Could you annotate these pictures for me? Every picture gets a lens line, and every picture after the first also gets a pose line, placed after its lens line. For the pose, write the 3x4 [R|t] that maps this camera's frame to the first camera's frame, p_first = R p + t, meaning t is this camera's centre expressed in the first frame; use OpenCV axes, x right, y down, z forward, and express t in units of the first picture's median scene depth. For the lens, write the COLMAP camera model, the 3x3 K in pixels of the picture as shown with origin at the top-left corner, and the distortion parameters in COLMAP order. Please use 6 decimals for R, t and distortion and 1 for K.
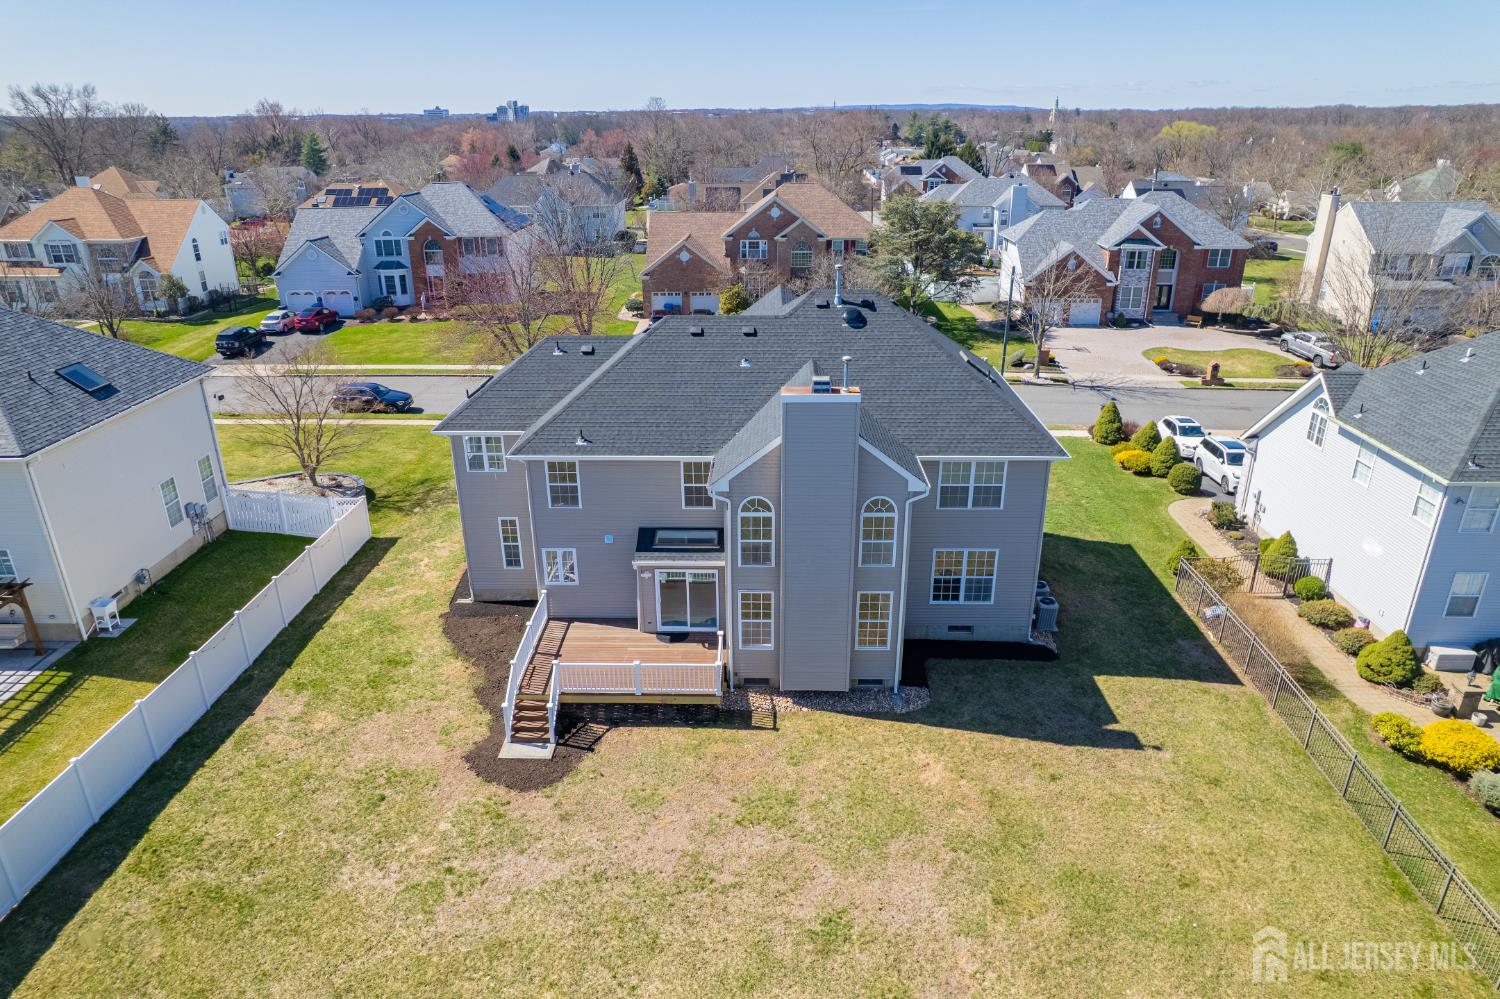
lens RADIAL K [[964.1, 0, 742.2], [0, 964.1, 510.8], [0, 0, 1]] dist [-0.076522, 0.069462]
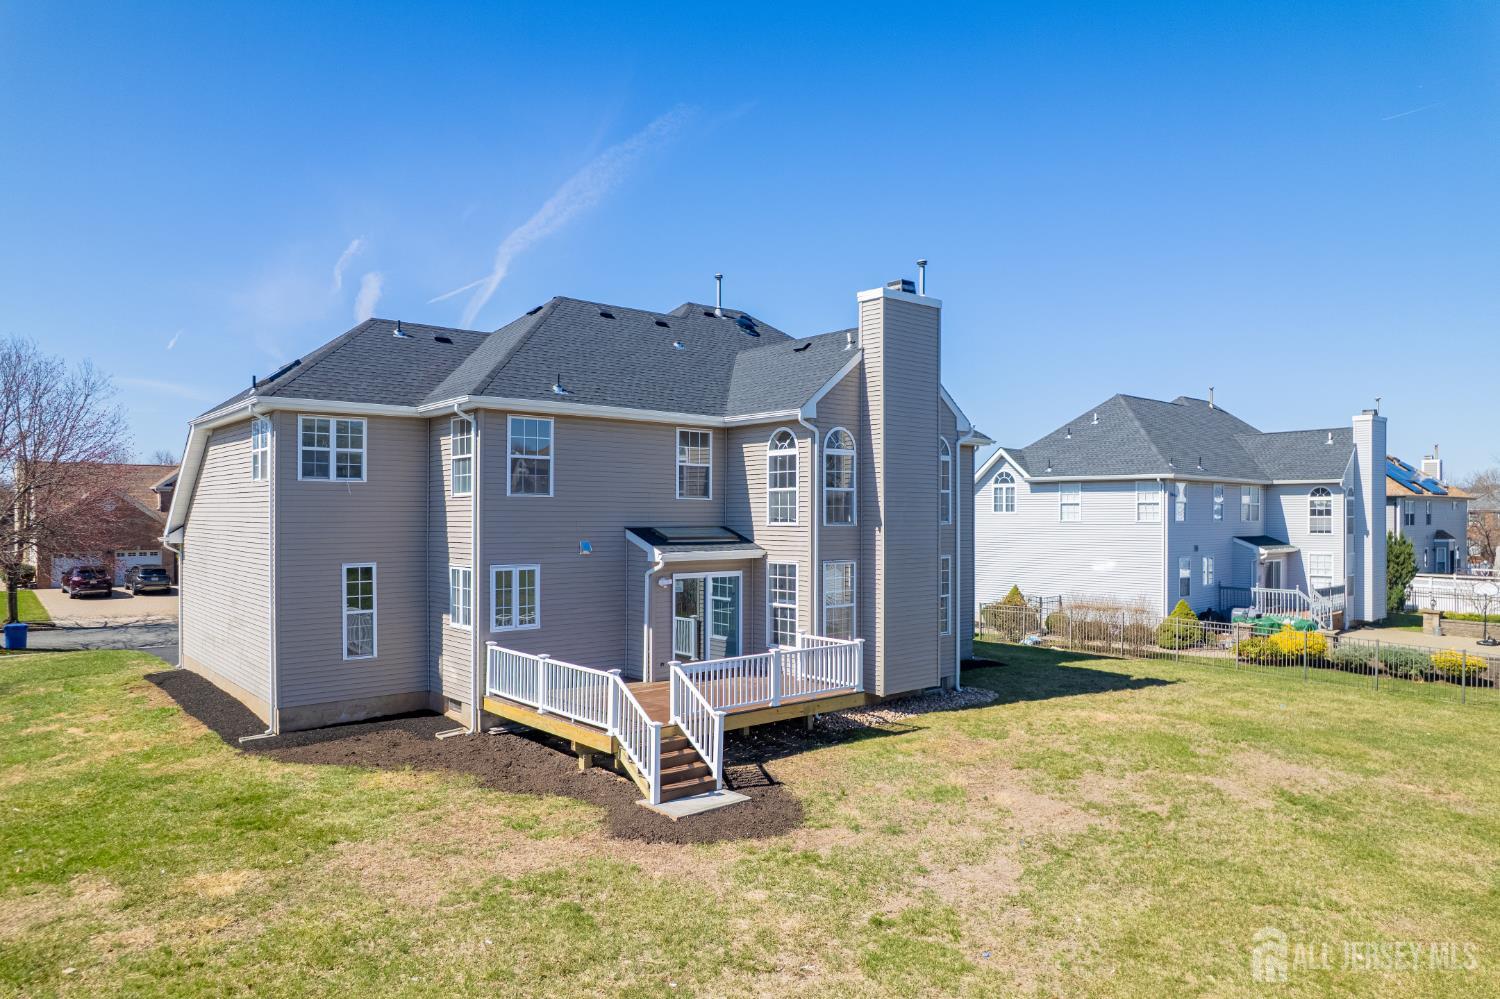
lens RADIAL K [[964.1, 0, 748.7], [0, 964.1, 514.9], [0, 0, 1]] dist [-0.076522, 0.069462]
pose [[0.738791, 0.007739, 0.673891, -0.524589], [0.252171, 0.924122, -0.287069, 0.237375], [-0.624979, 0.382020, 0.680781, 0.487620]]
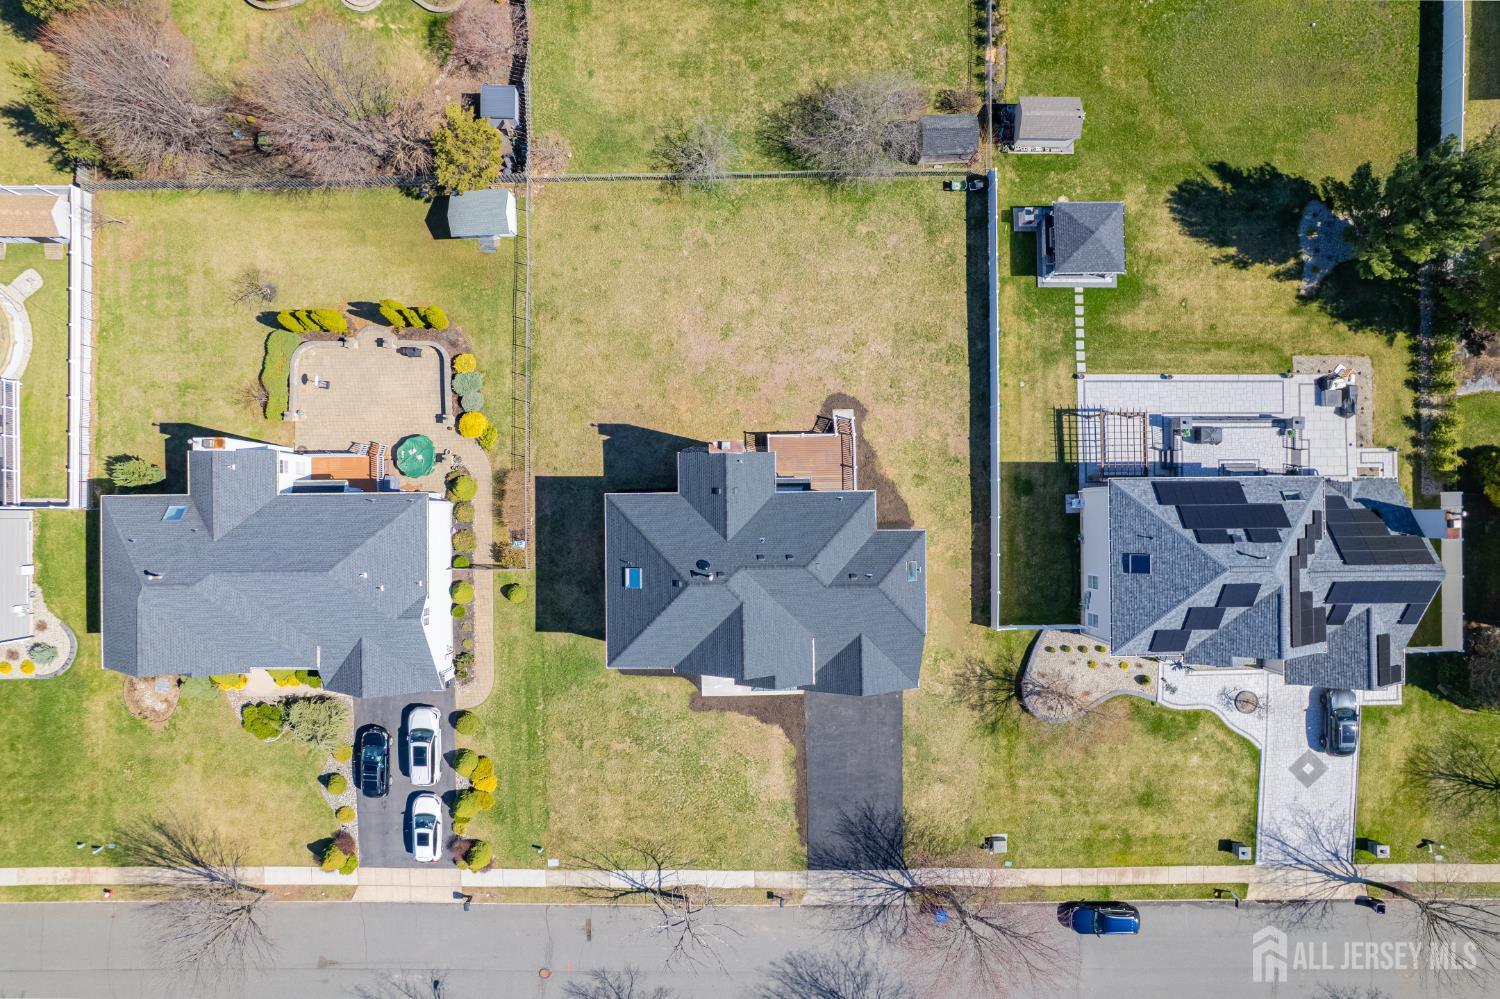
lens RADIAL K [[964.1, 0, 749.2], [0, 964.1, 510.5], [0, 0, 1]] dist [-0.076522, 0.069462]
pose [[-0.999239, 0.038661, 0.005248, 0.016984], [-0.009964, -0.382934, 0.923722, -1.970511], [0.037722, 0.922966, 0.383028, 0.229094]]
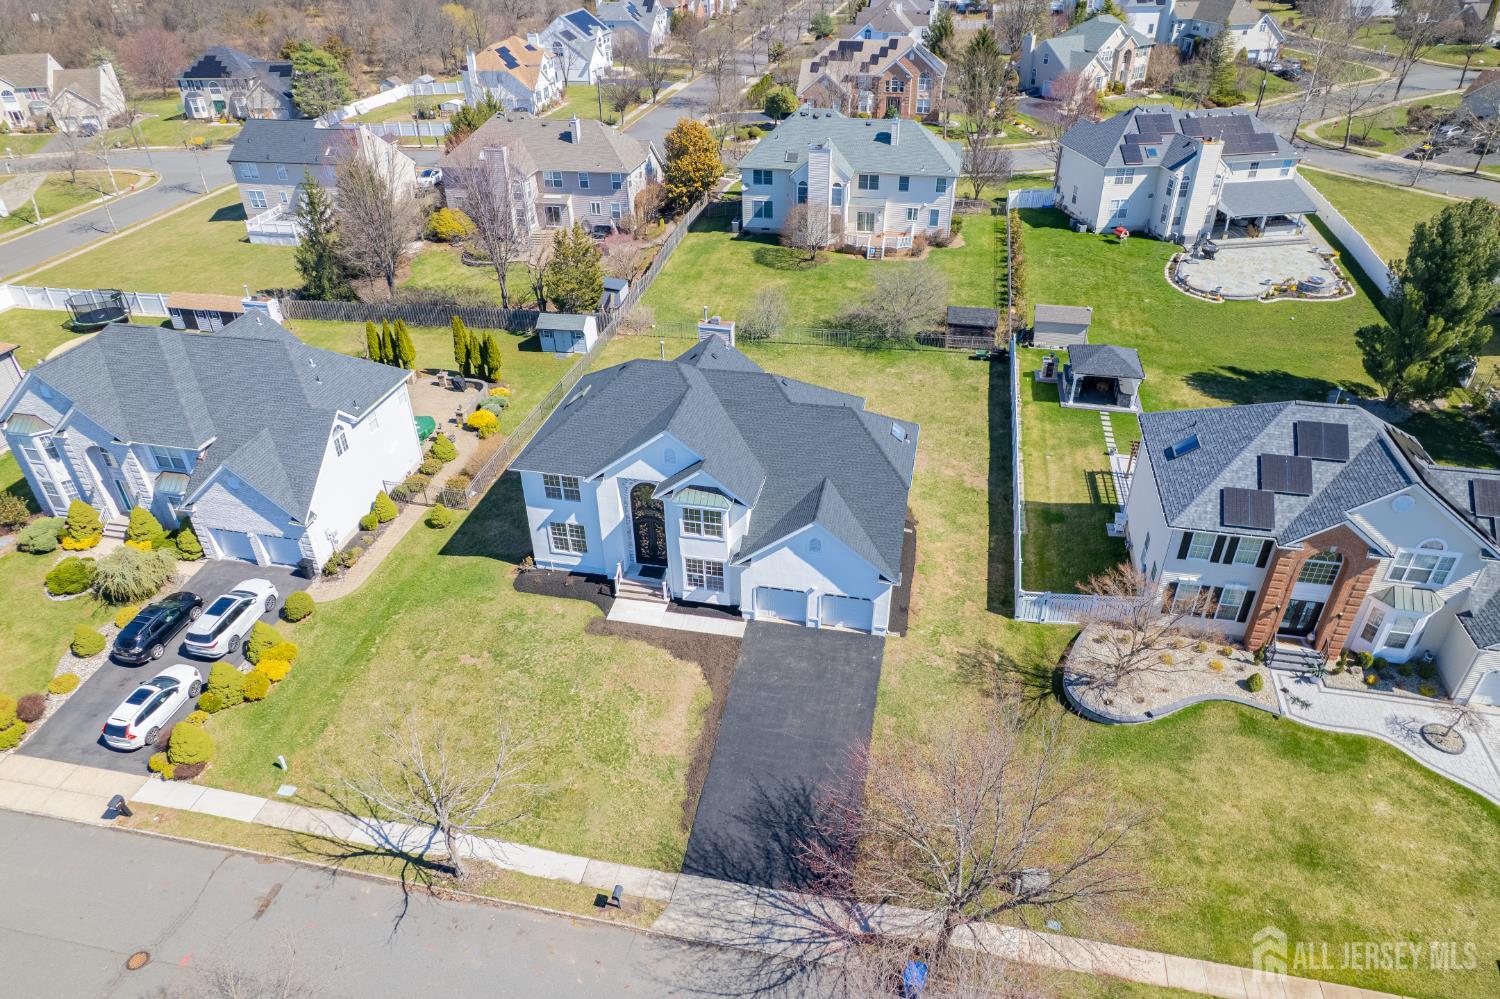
lens RADIAL K [[964.1, 0, 748.6], [0, 964.1, 507.7], [0, 0, 1]] dist [-0.076522, 0.069462]
pose [[-0.983068, -0.081352, 0.164192, -0.341817], [0.091302, 0.559434, 0.823831, -1.487165], [-0.158875, 0.824873, -0.542534, 2.208246]]
